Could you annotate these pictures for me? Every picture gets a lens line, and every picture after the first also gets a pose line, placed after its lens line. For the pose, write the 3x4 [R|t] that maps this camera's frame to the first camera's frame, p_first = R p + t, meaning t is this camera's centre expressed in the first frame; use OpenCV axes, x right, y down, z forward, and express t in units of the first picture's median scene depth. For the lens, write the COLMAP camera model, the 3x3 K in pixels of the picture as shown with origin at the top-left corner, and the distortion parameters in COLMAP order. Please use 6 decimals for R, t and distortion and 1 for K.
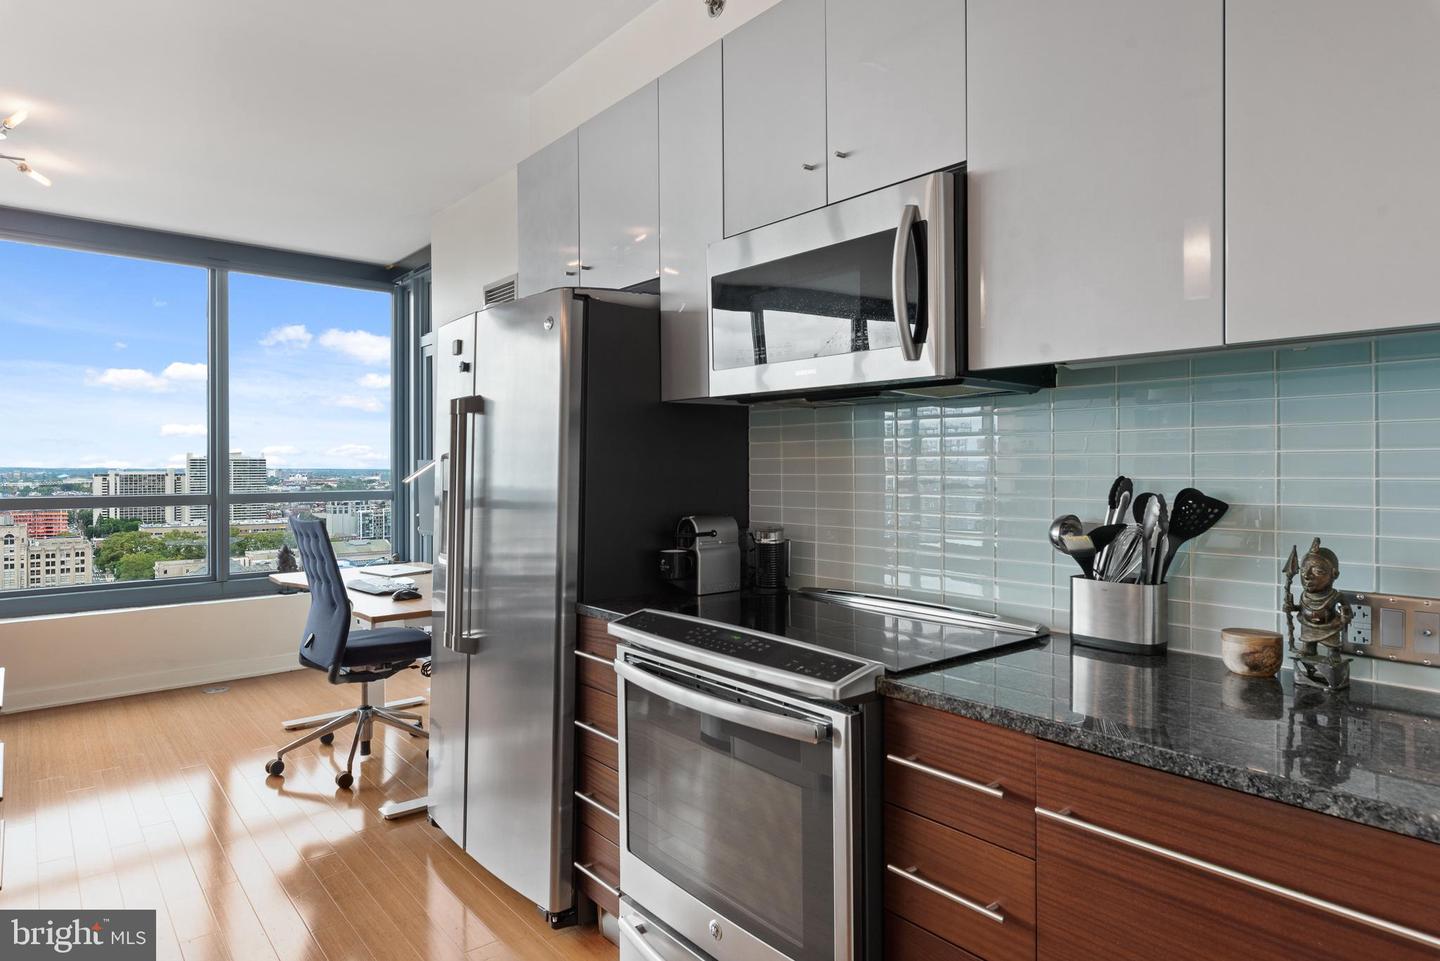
lens RADIAL K [[857.7, 0, 725.5], [0, 857.7, 471.7], [0, 0, 1]] dist [0.002694, 0.000365]
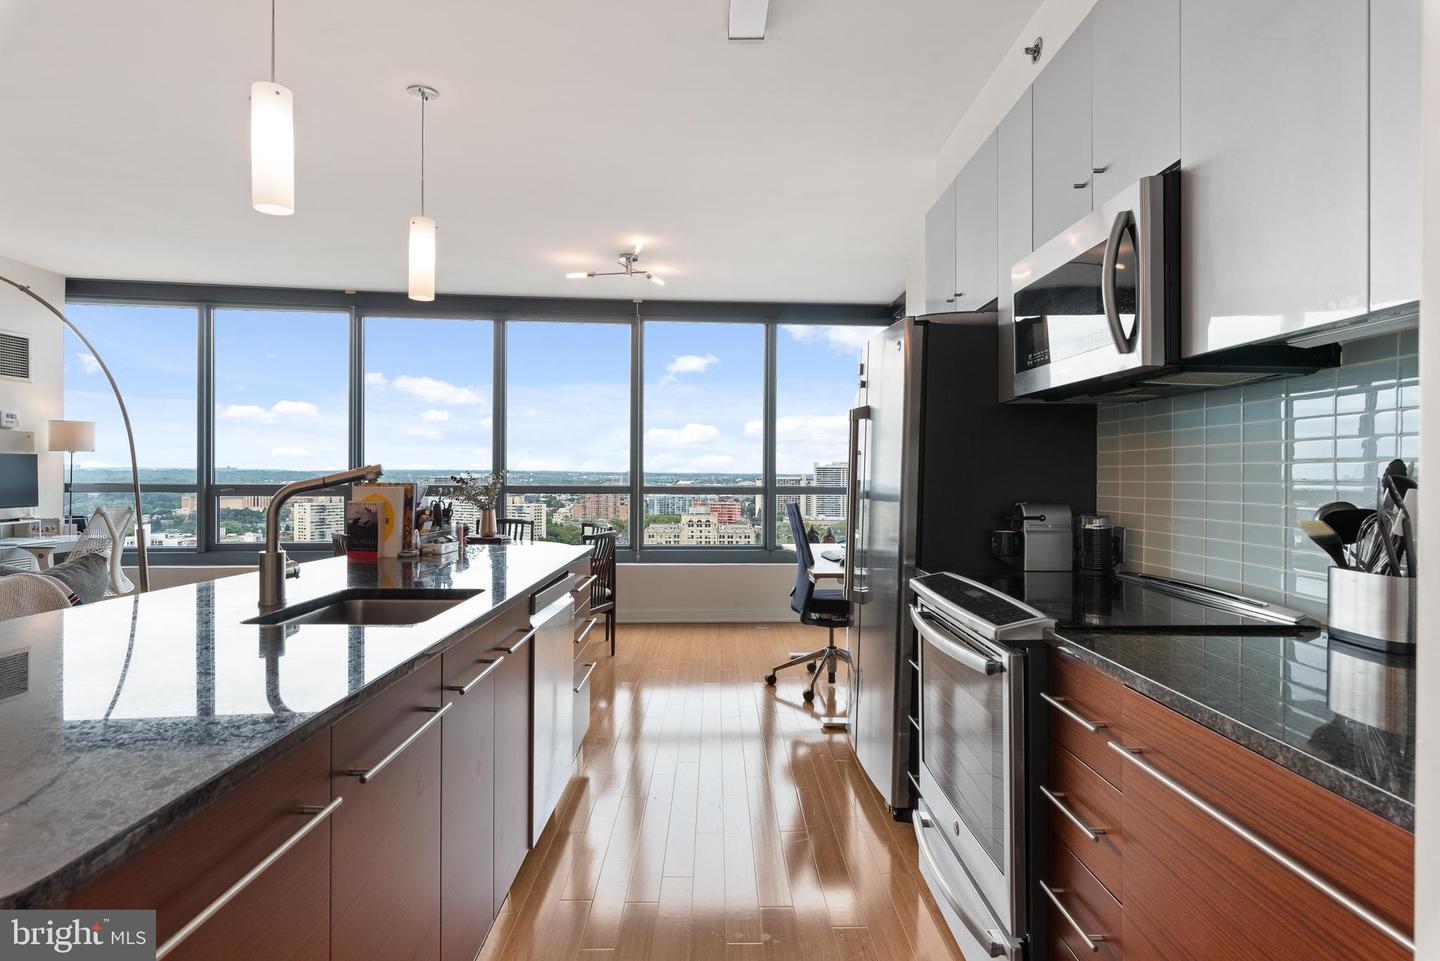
lens RADIAL K [[786.0, 0, 722.3], [0, 786.0, 478.0], [0, 0, 1]] dist [0.004200, 0.000739]
pose [[0.778811, 0.009960, -0.627180, 0.319444], [-0.011302, 0.999934, 0.001844, 0.023443], [0.627157, 0.005652, 0.778872, -0.071426]]
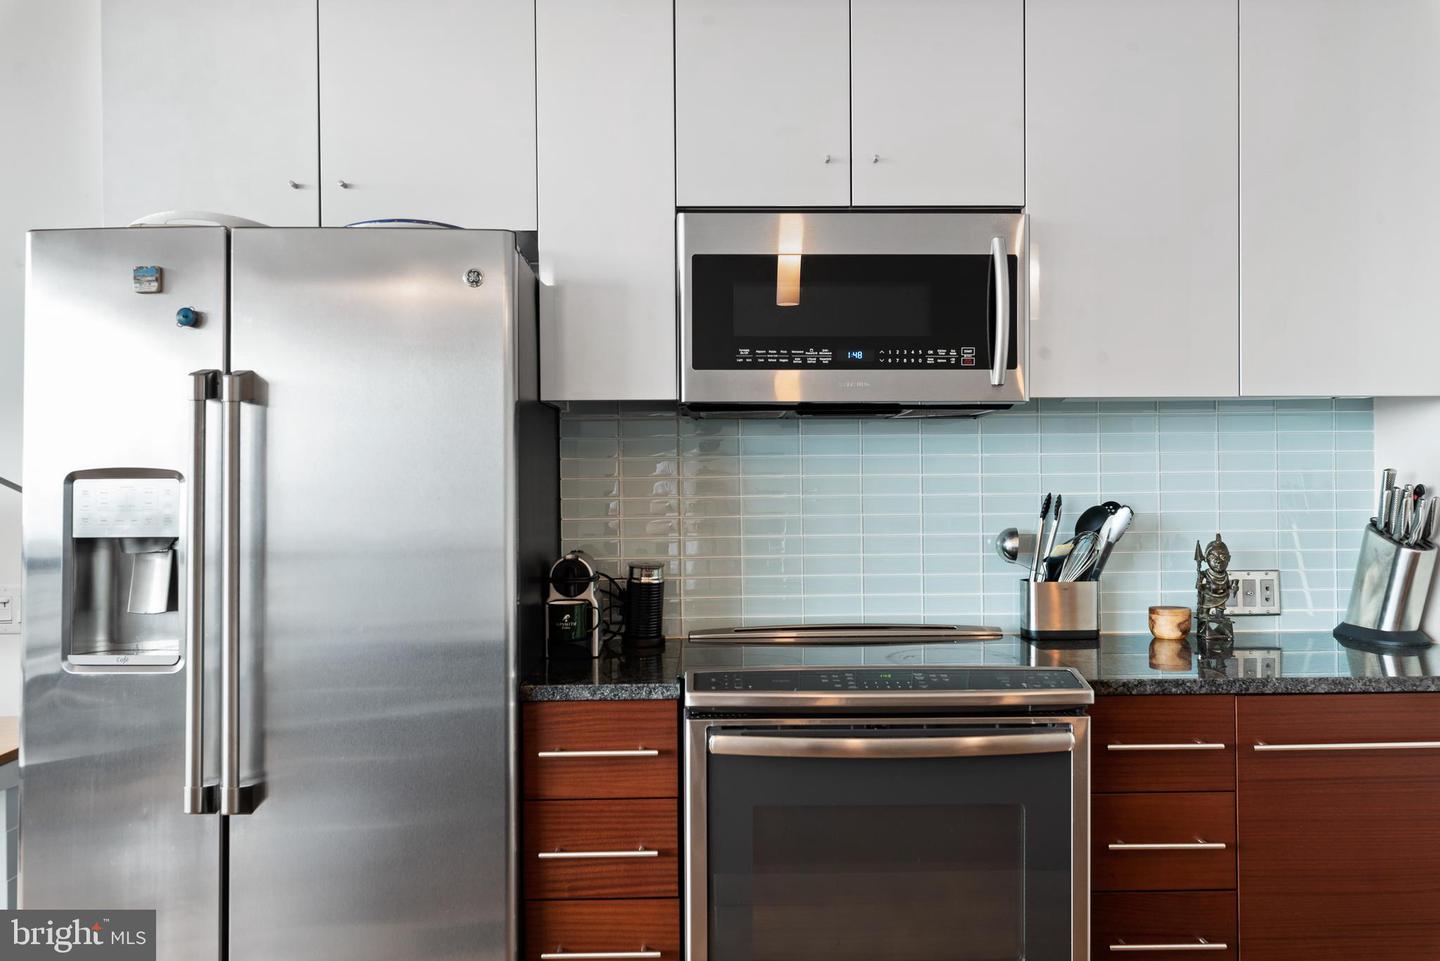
lens RADIAL K [[1093.2, 0, 726.0], [0, 1093.2, 480.6], [0, 0, 1]] dist [-0.000827, 0.001436]
pose [[0.617617, -0.000489, 0.786479, -0.745848], [0.012245, 0.999885, -0.008994, -0.003307], [-0.786384, 0.015185, 0.617552, 0.312748]]
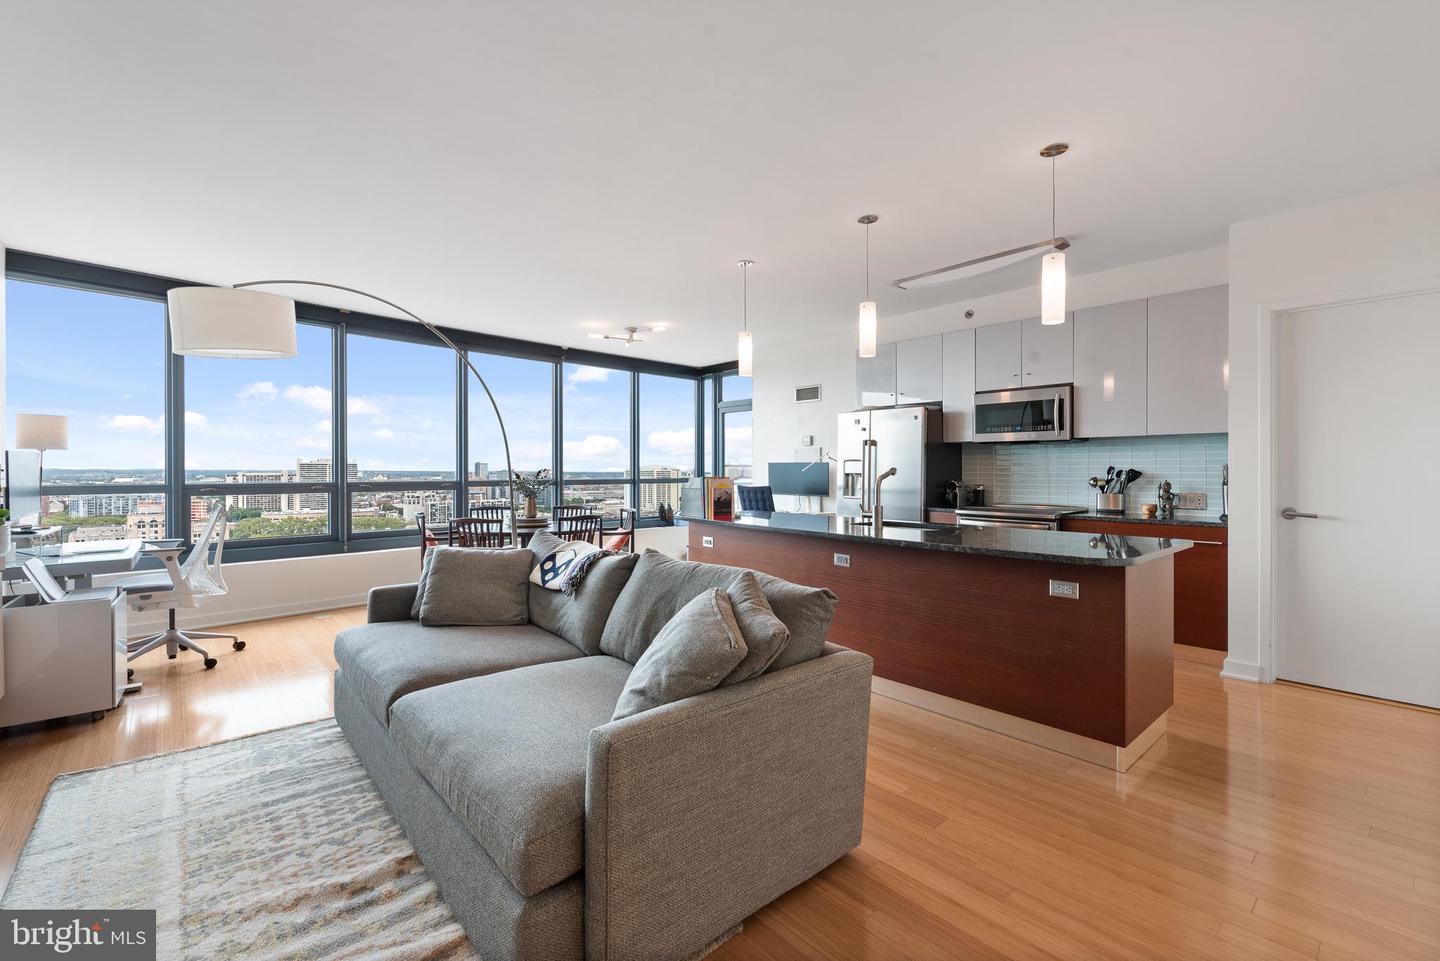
lens RADIAL K [[626.3, 0, 720.1], [0, 626.3, 473.6], [0, 0, 1]] dist [0.001541, 0.000192]
pose [[0.999299, 0.001678, 0.037408, -0.976278], [-0.001662, 0.999999, -0.000468, 0.030908], [-0.037409, 0.000405, 0.999300, -1.205220]]
